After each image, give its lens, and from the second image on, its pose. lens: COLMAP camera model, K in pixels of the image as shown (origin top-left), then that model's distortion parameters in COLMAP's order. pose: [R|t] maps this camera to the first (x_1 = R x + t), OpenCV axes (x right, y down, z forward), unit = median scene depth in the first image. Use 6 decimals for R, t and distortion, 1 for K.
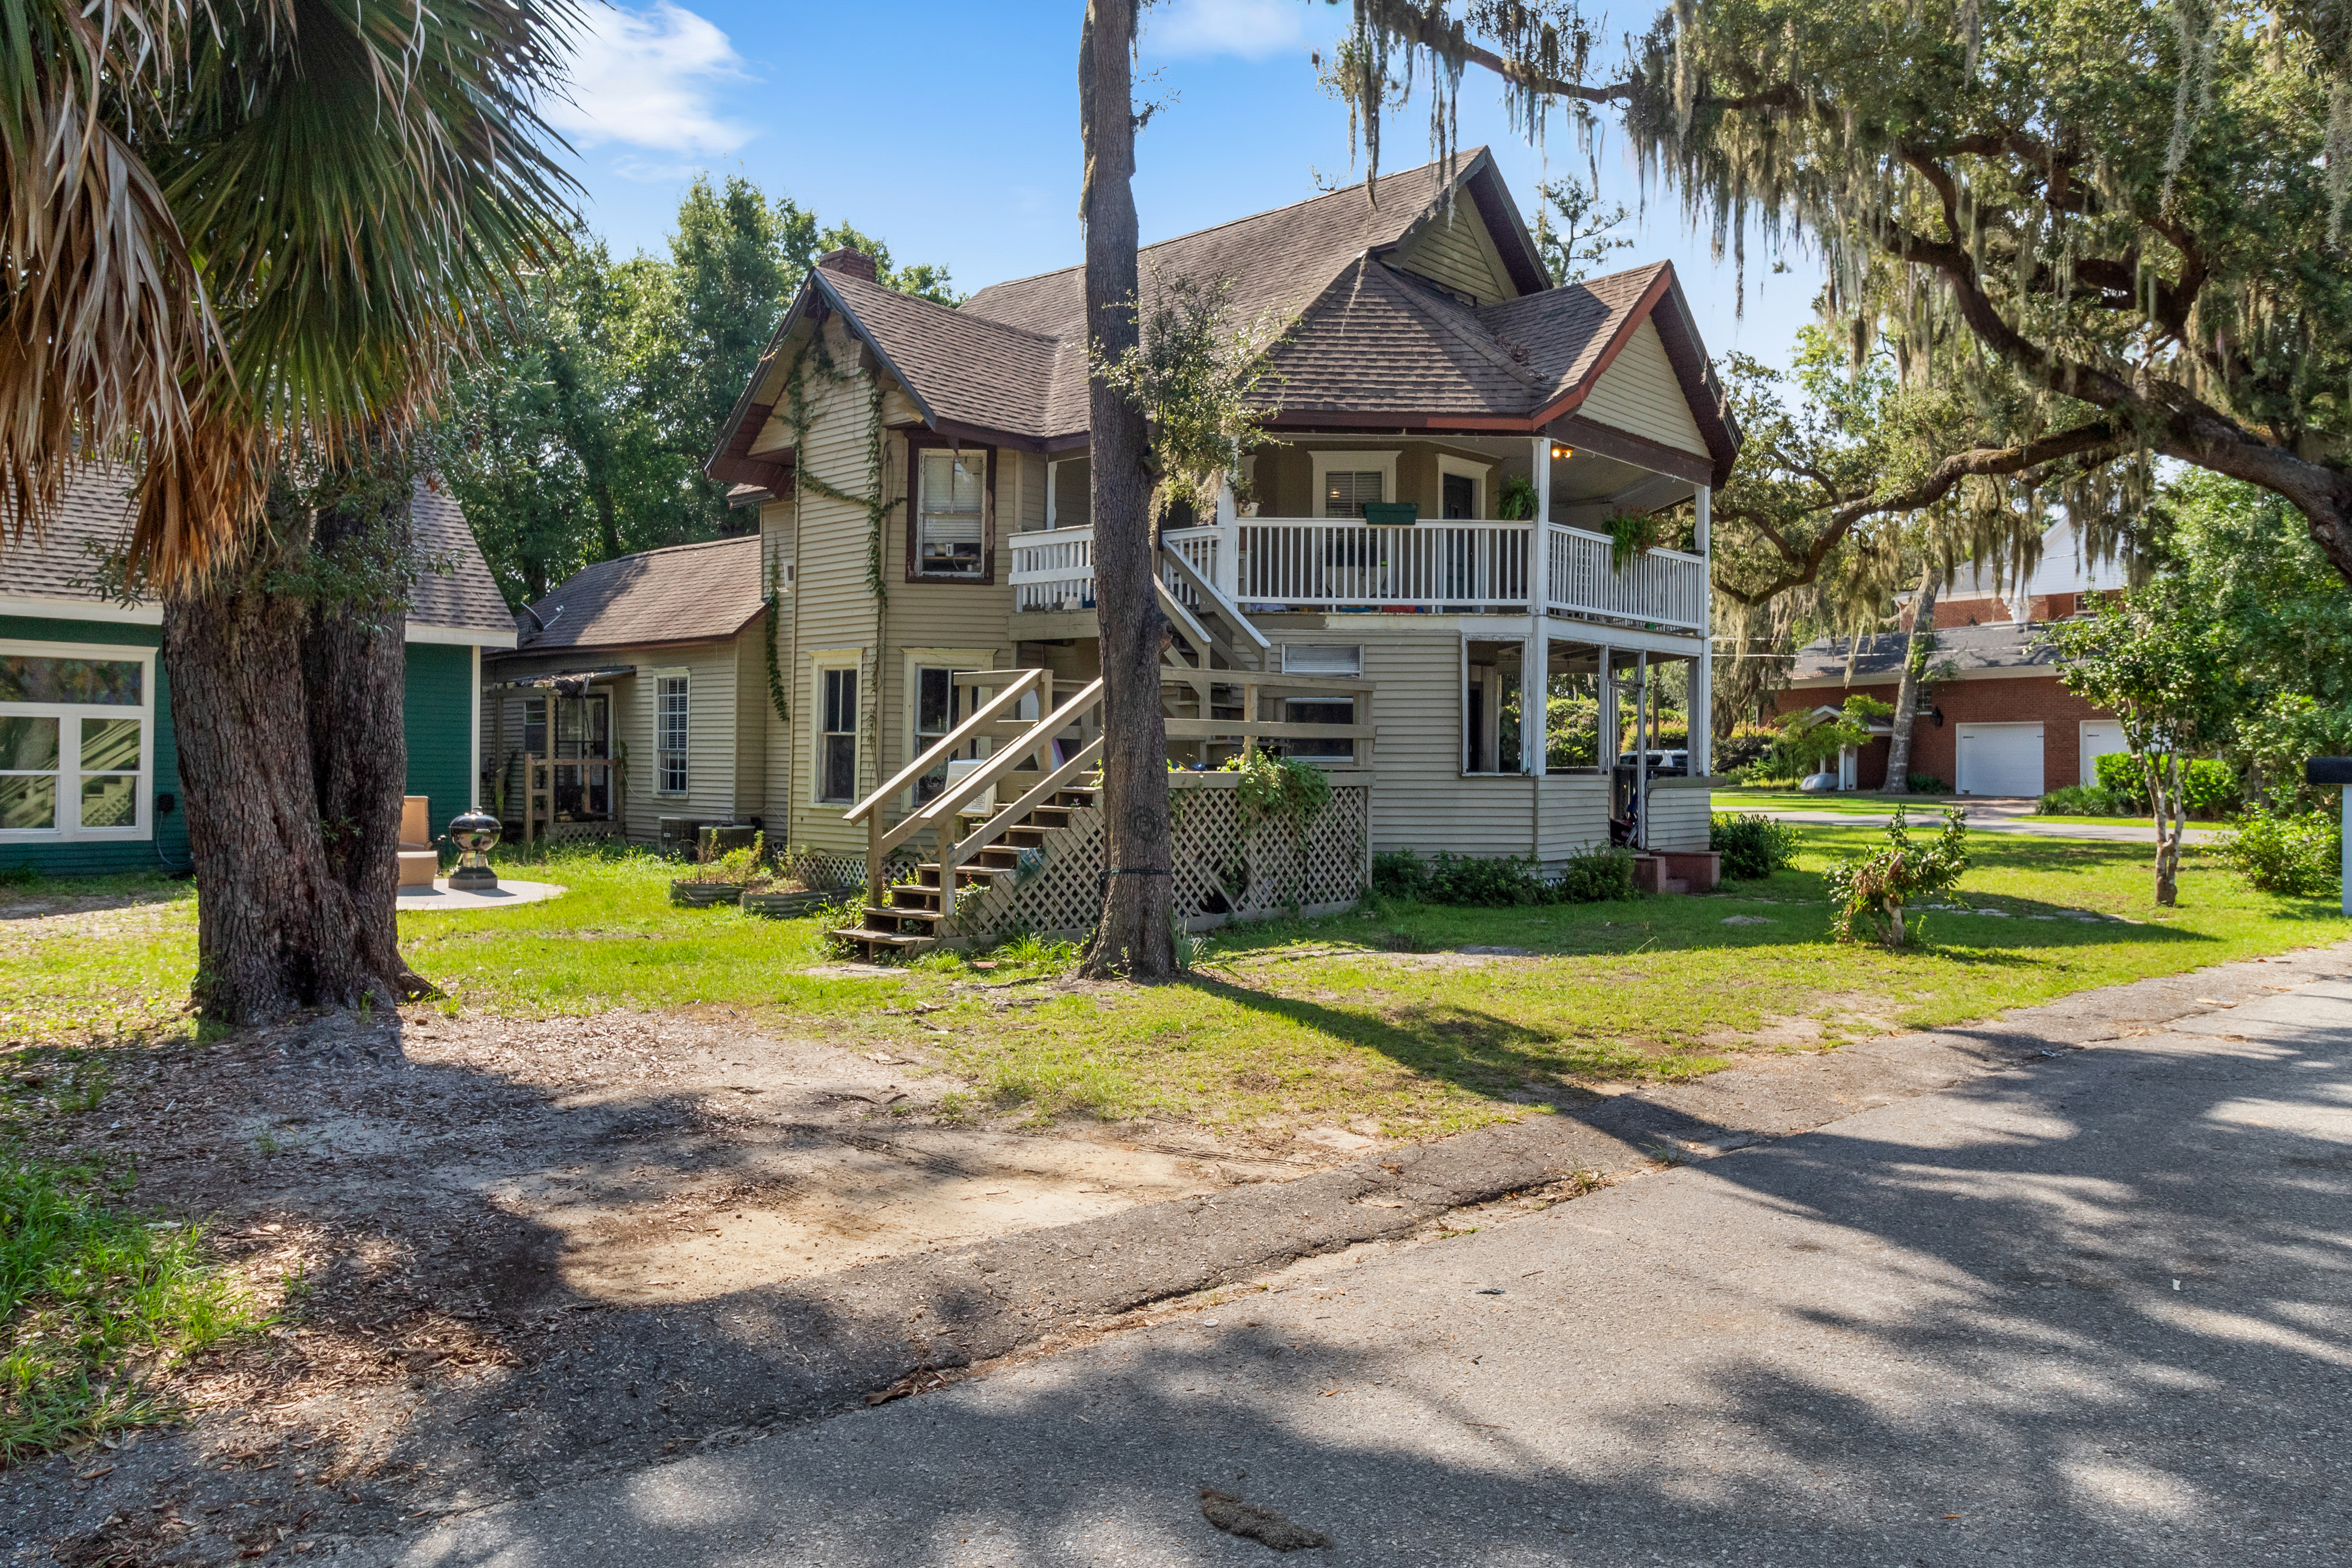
lens RADIAL K [[1627.8, 0, 1176.0], [0, 1627.8, 784.0], [0, 0, 1]] dist [0.051054, -0.000637]
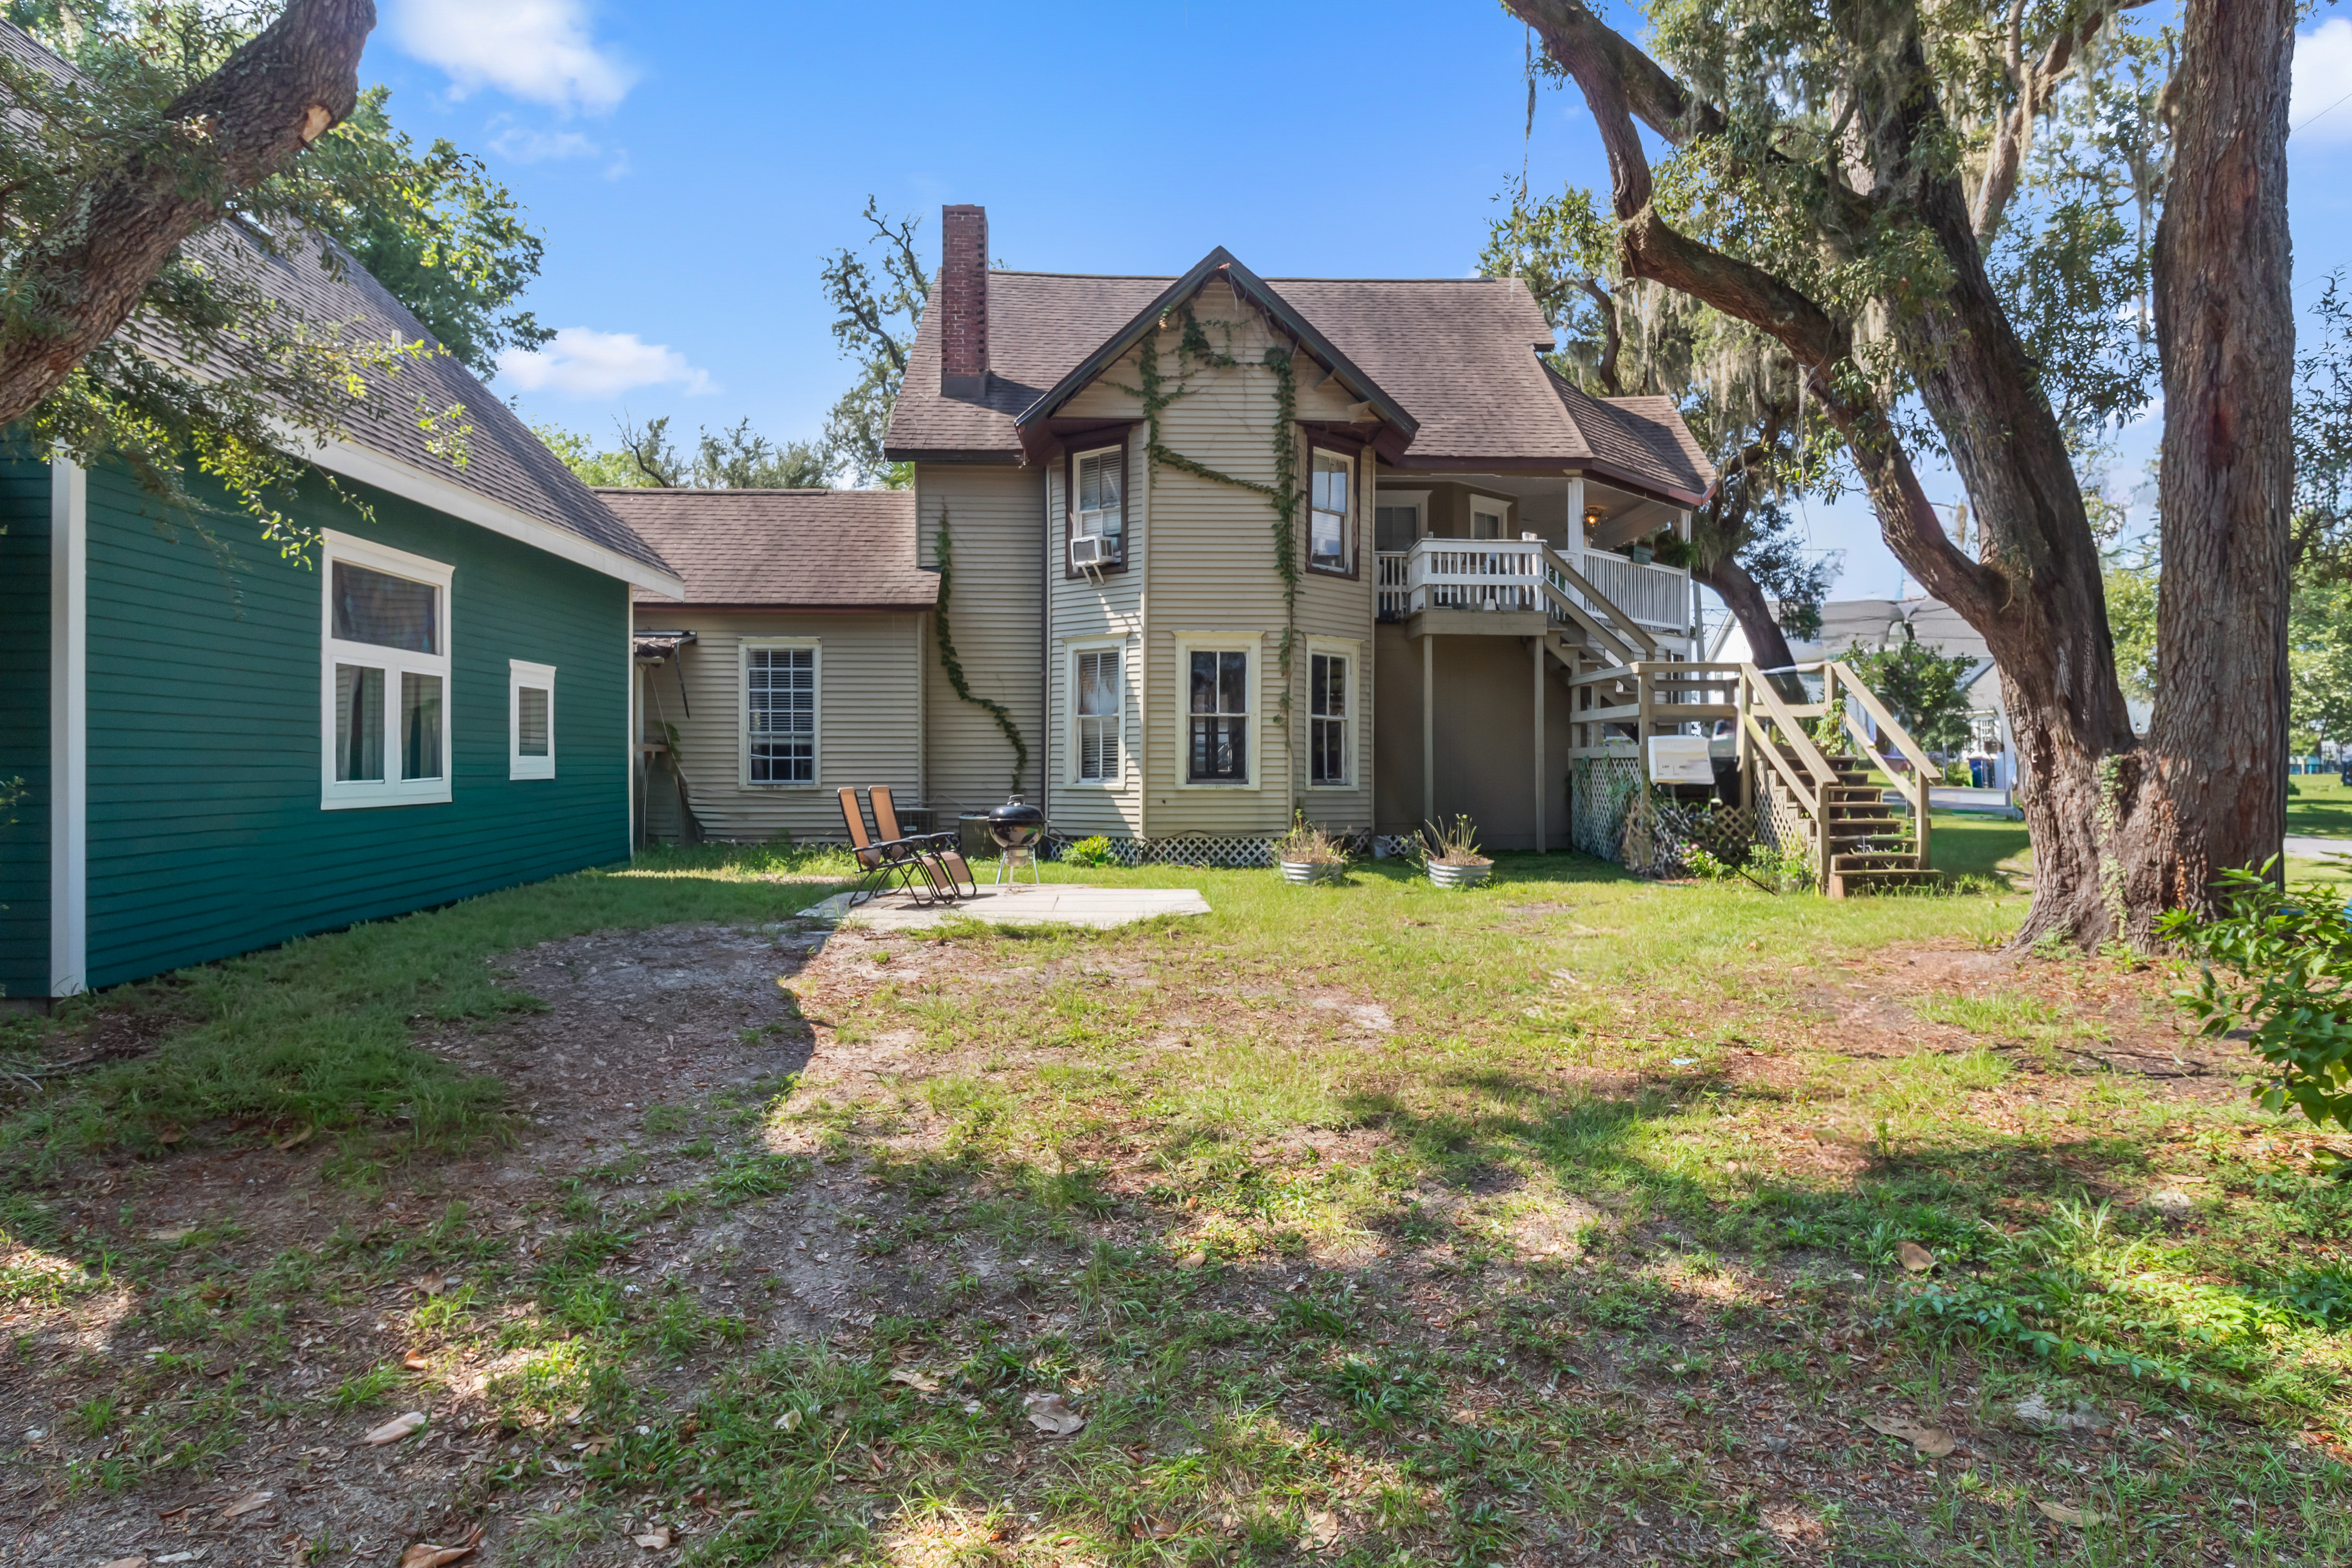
lens RADIAL K [[1396.1, 0, 1192.4], [0, 1396.1, 746.8], [0, 0, 1]] dist [0.004217, -0.001939]
pose [[0.716866, 0.001964, 0.697208, -0.669683], [0.013446, 0.999771, -0.016641, 0.001419], [-0.697081, 0.021304, 0.716676, 0.332349]]
